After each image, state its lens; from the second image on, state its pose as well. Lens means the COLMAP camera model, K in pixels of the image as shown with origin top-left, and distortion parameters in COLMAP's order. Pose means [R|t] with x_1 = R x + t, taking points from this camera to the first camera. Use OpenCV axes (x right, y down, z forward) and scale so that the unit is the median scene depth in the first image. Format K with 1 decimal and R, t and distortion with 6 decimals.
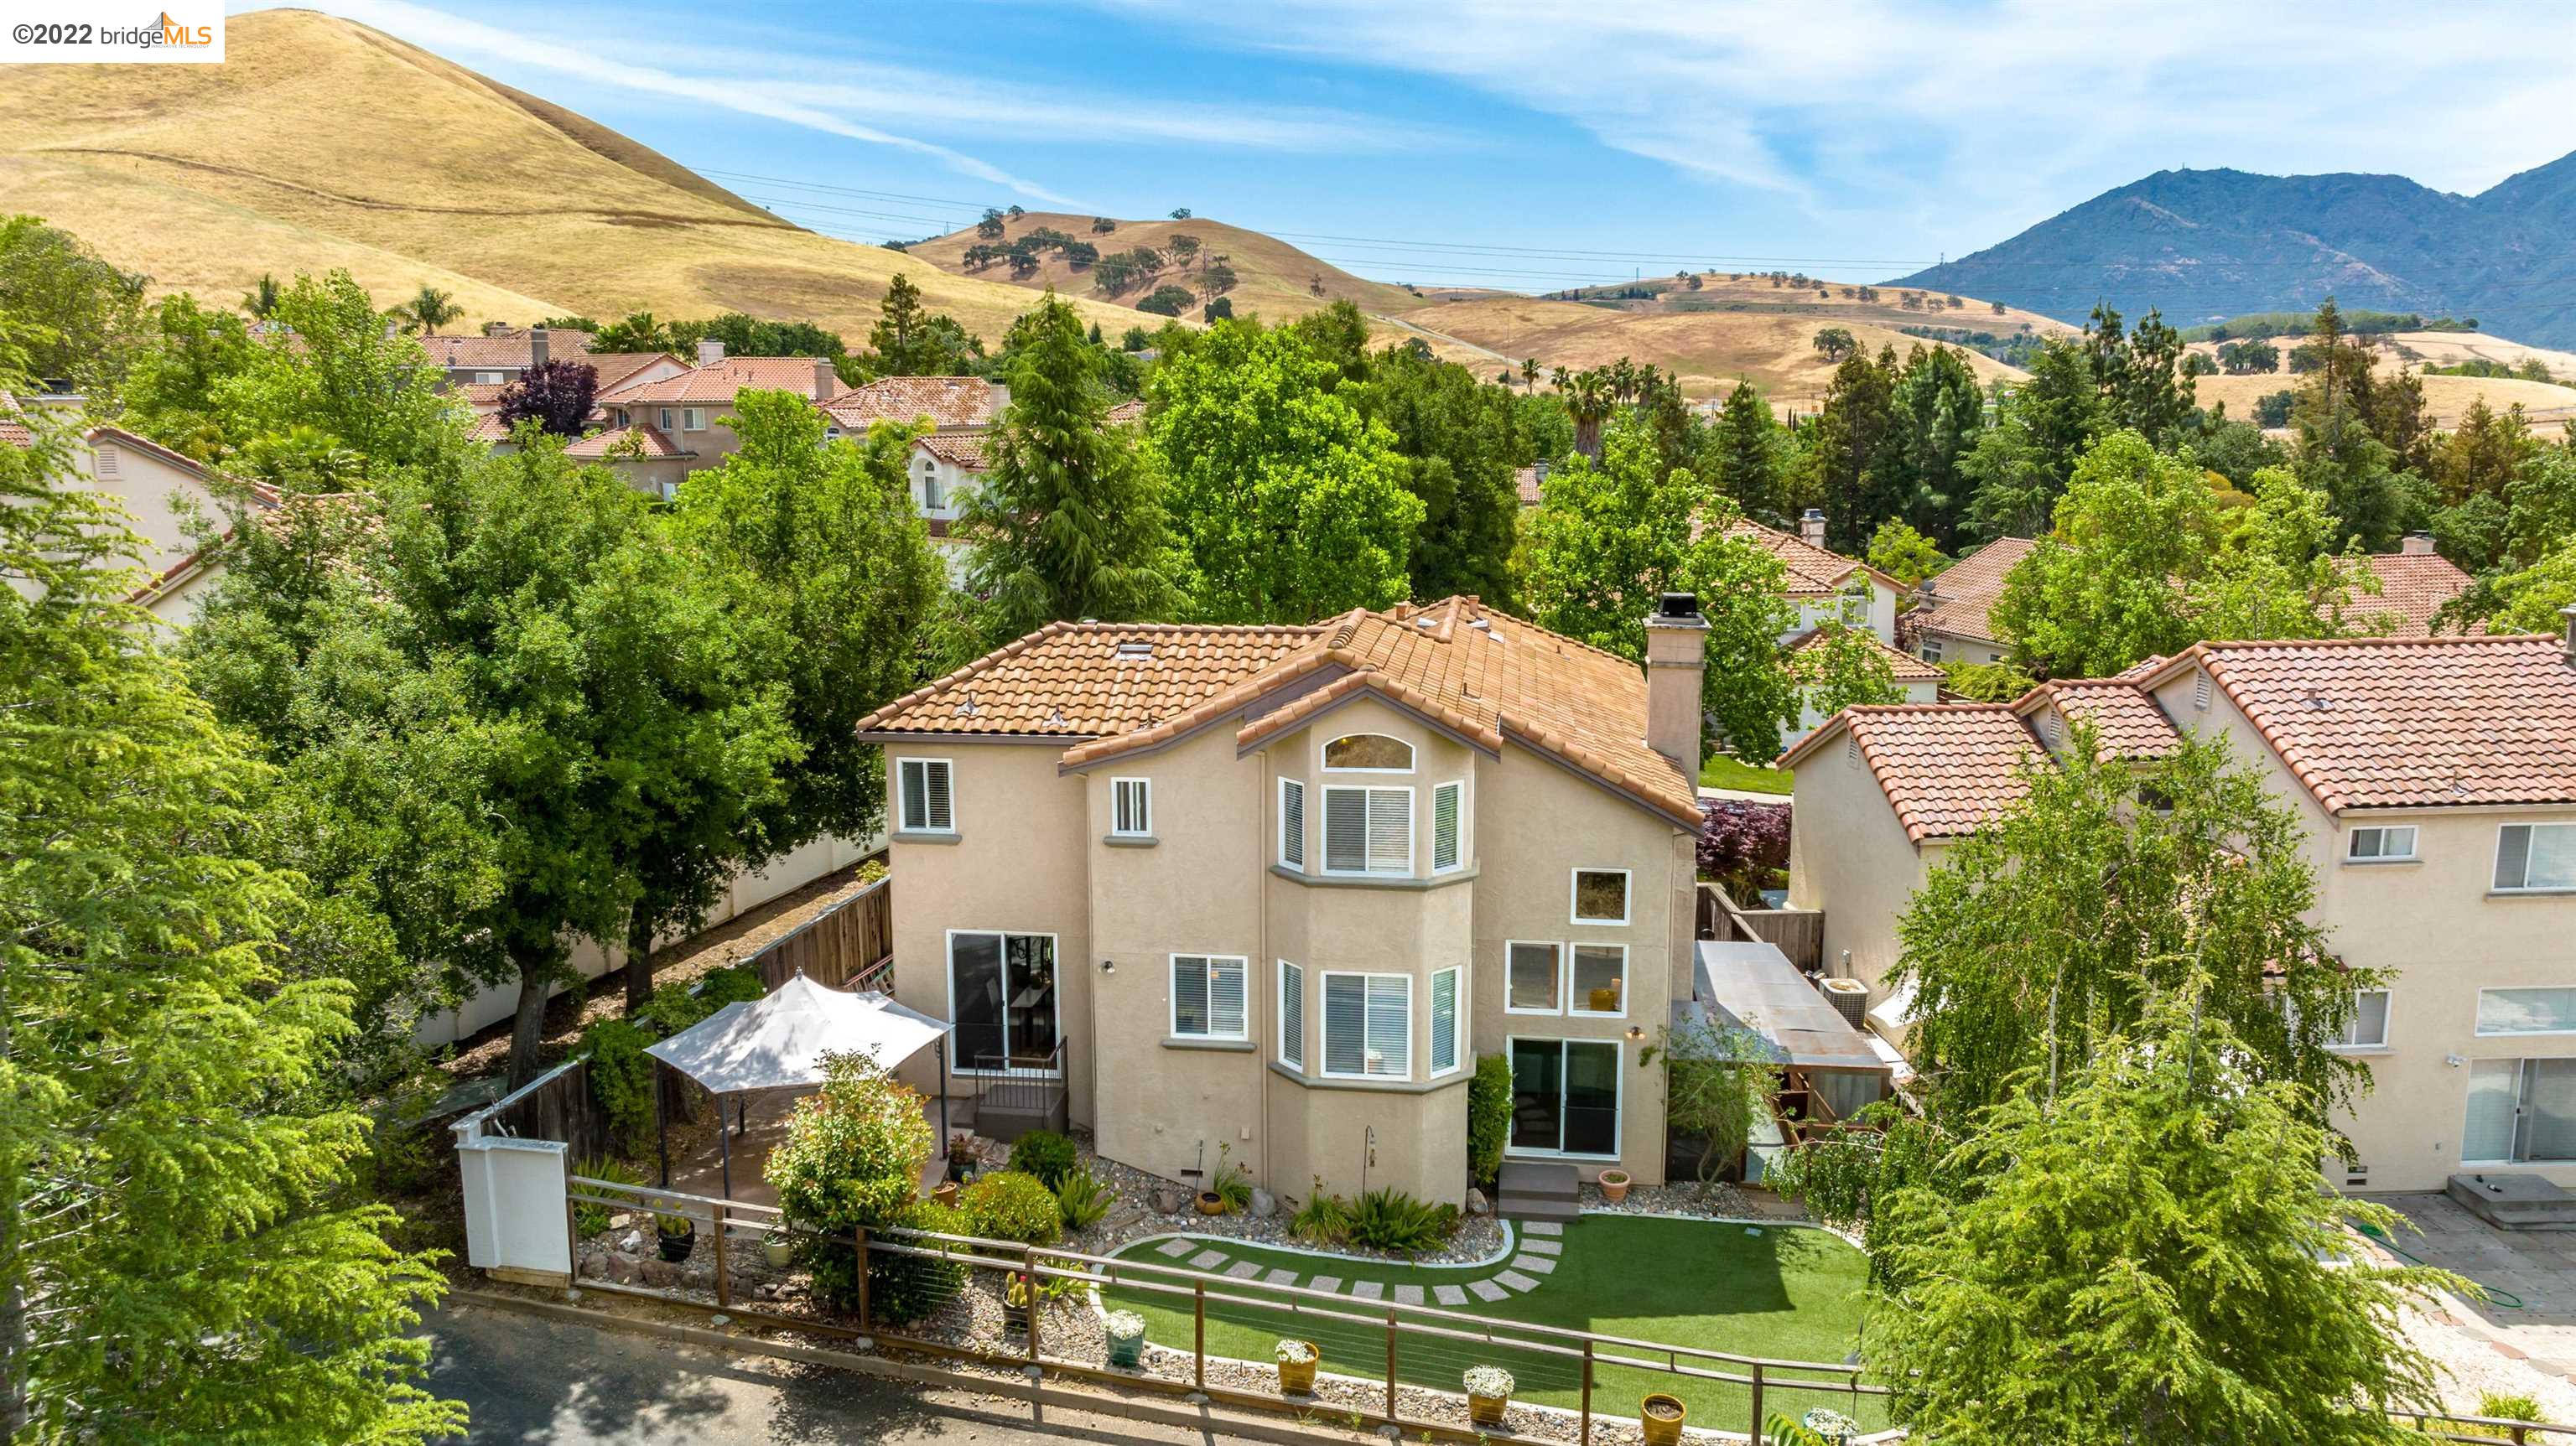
lens RADIAL K [[1802.2, 0, 1282.2], [0, 1802.2, 706.1], [0, 0, 1]] dist [0.000676, 0.023801]
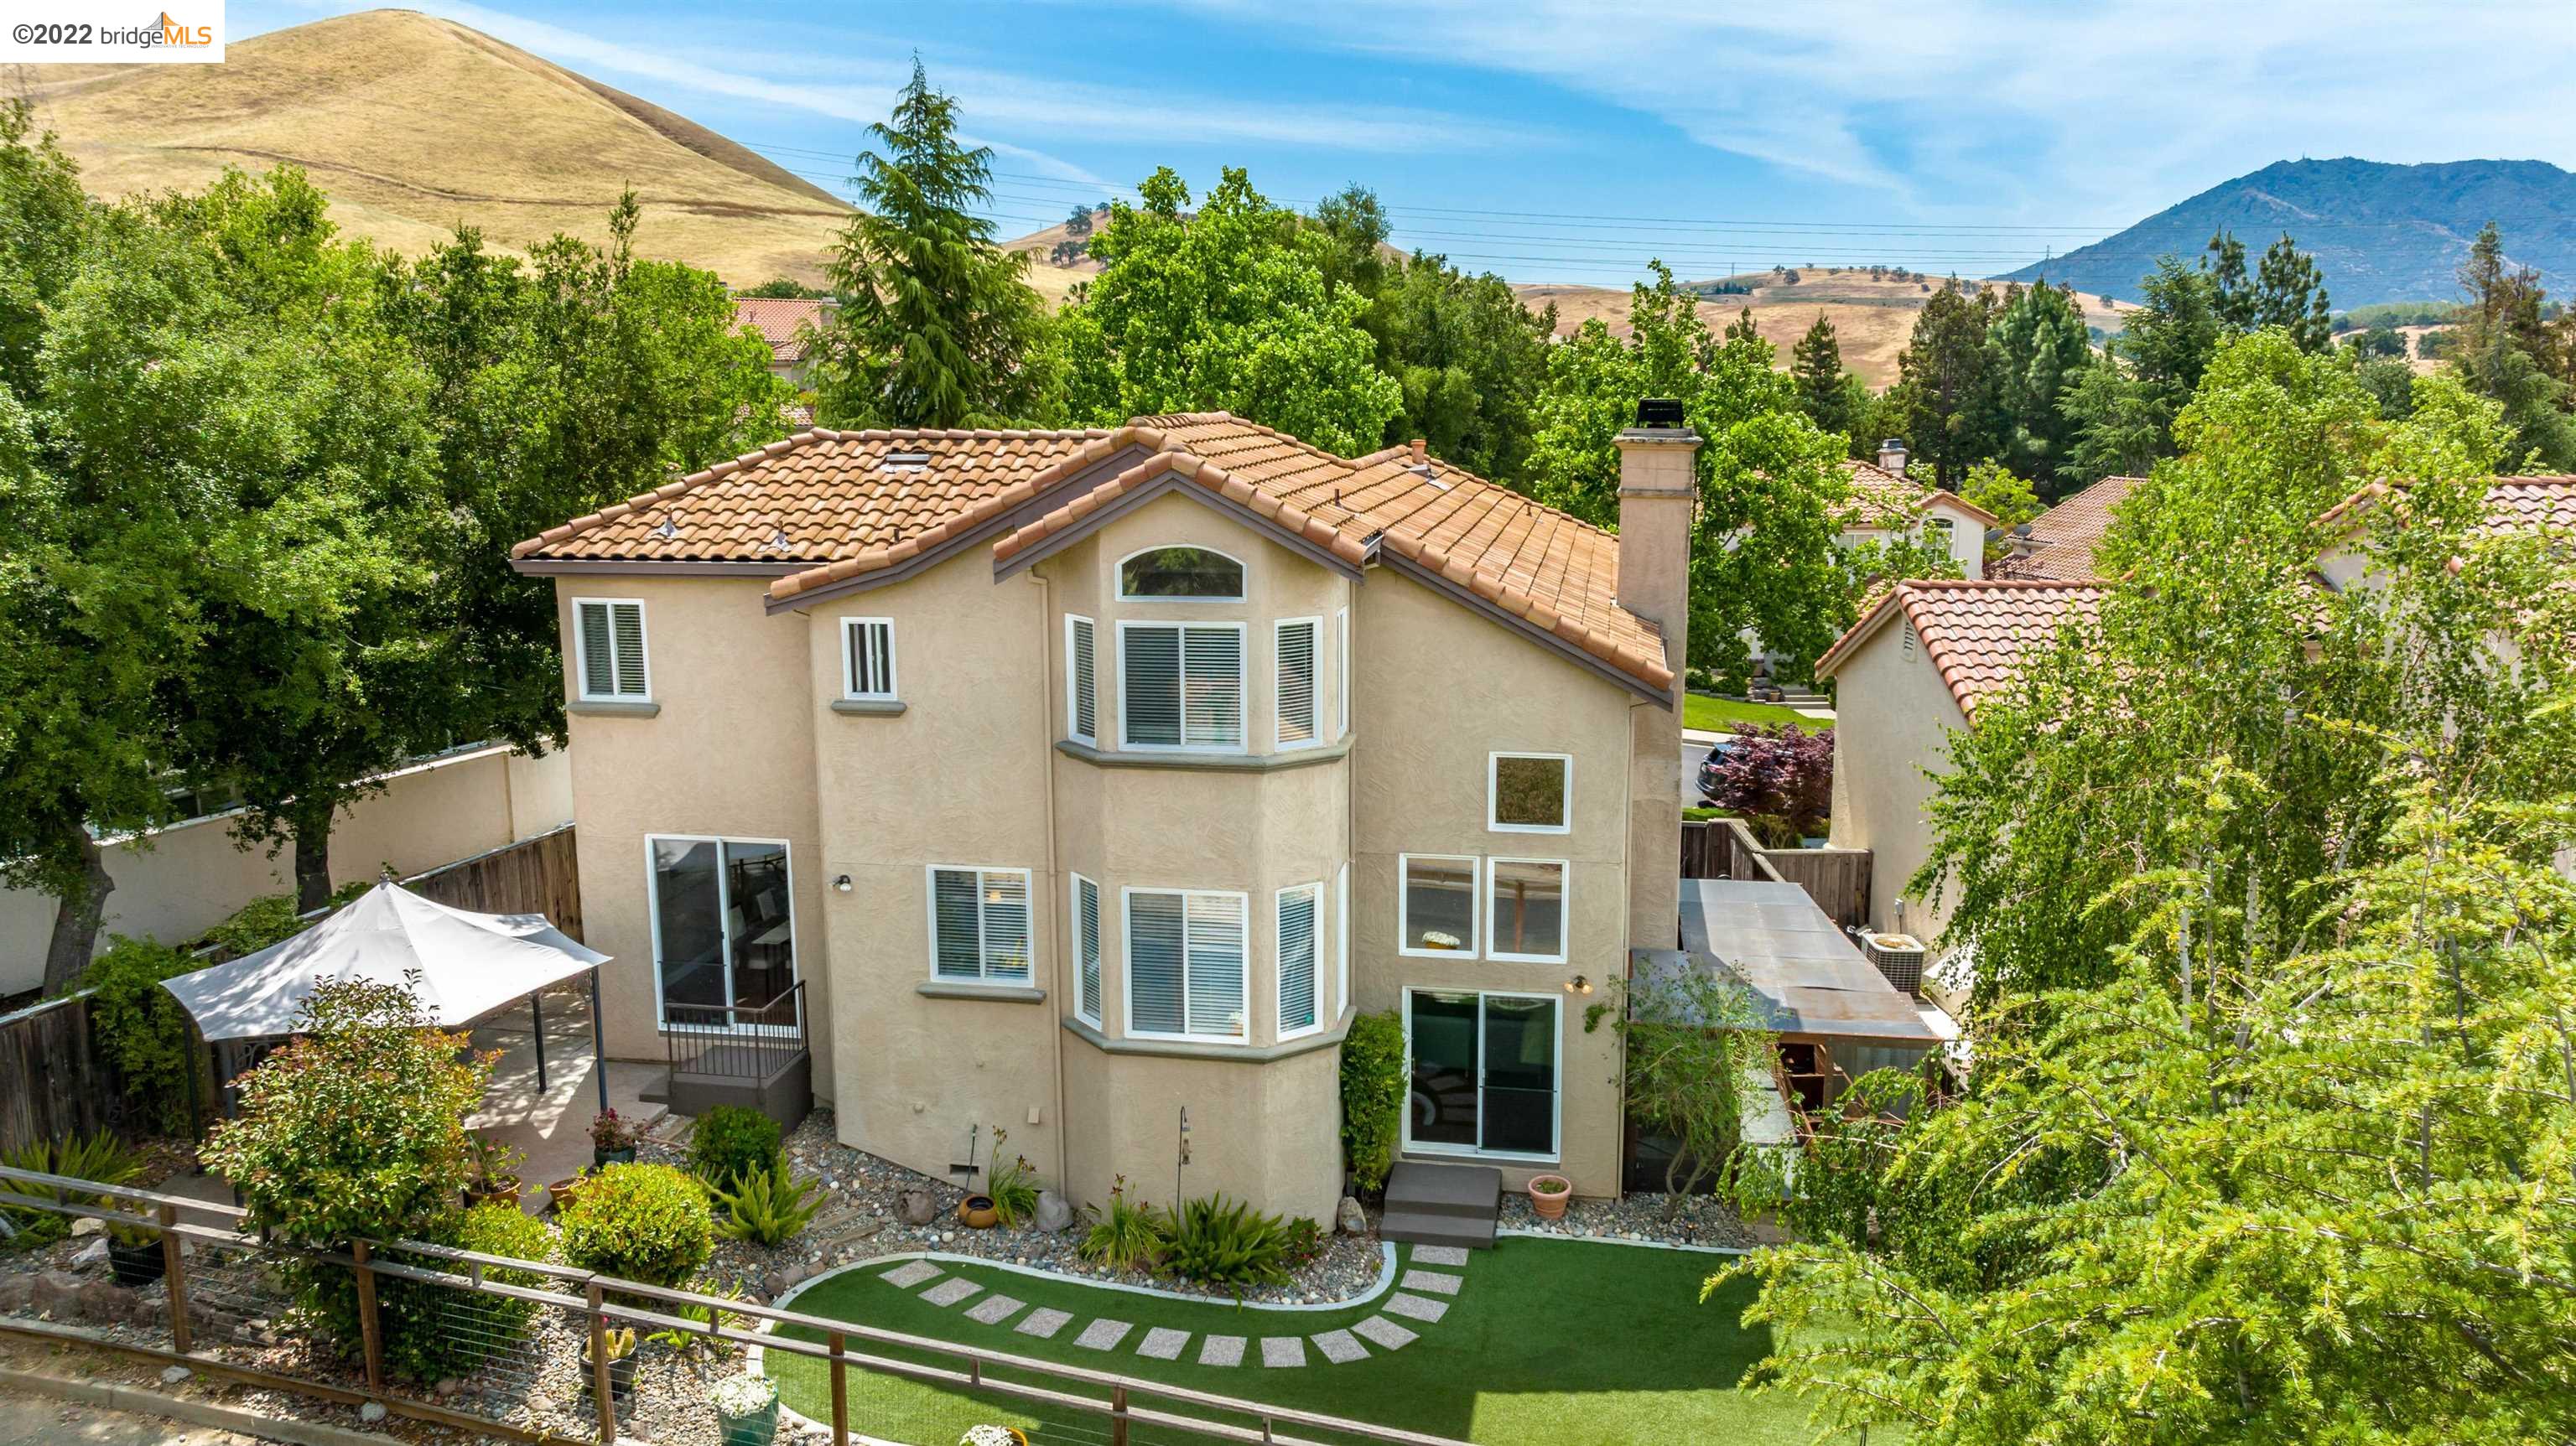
lens RADIAL K [[1802.2, 0, 1284.4], [0, 1802.2, 712.0], [0, 0, 1]] dist [0.000676, 0.023801]
pose [[0.998815, 0.006272, -0.048253, 0.111886], [-0.006118, 0.999976, 0.003347, 0.070660], [0.048273, -0.003048, 0.998830, 0.277089]]
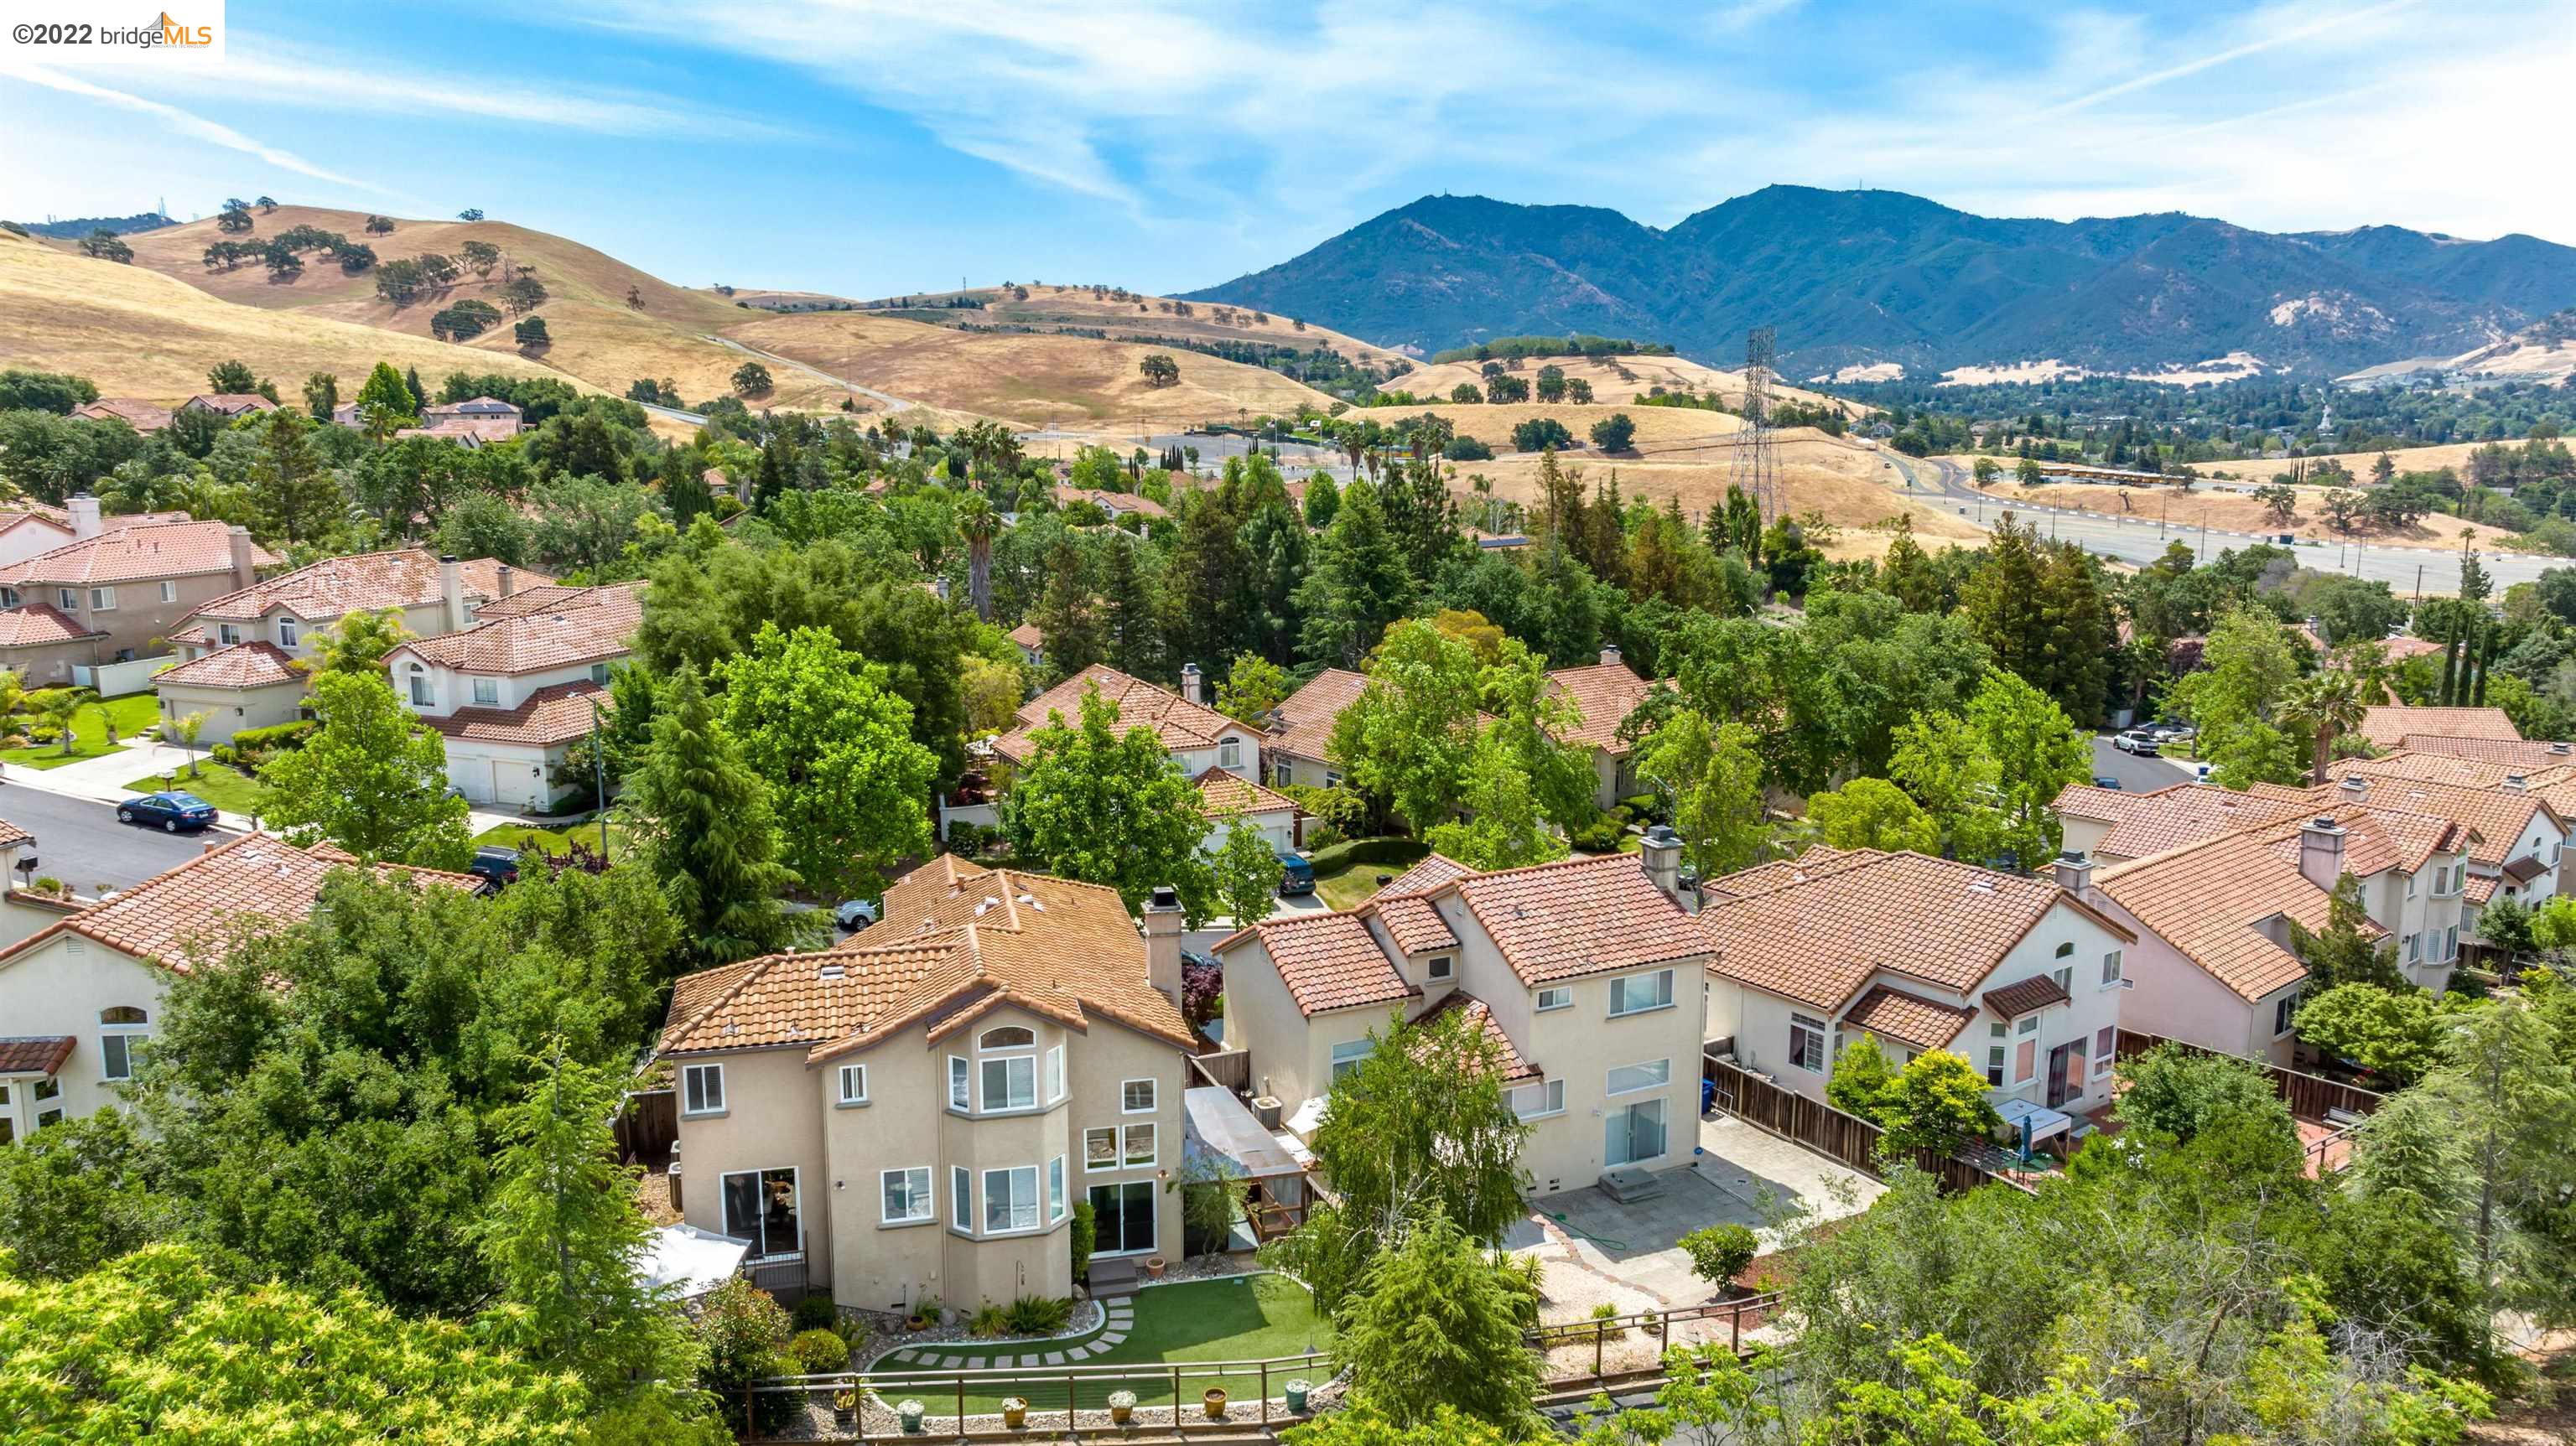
lens RADIAL K [[1802.2, 0, 1286.1], [0, 1802.2, 706.7], [0, 0, 1]] dist [0.000676, 0.023801]
pose [[0.934730, -0.060432, 0.350183, -0.251930], [0.060584, 0.998108, 0.010533, -0.257426], [-0.350157, 0.011370, 0.936622, -0.597393]]
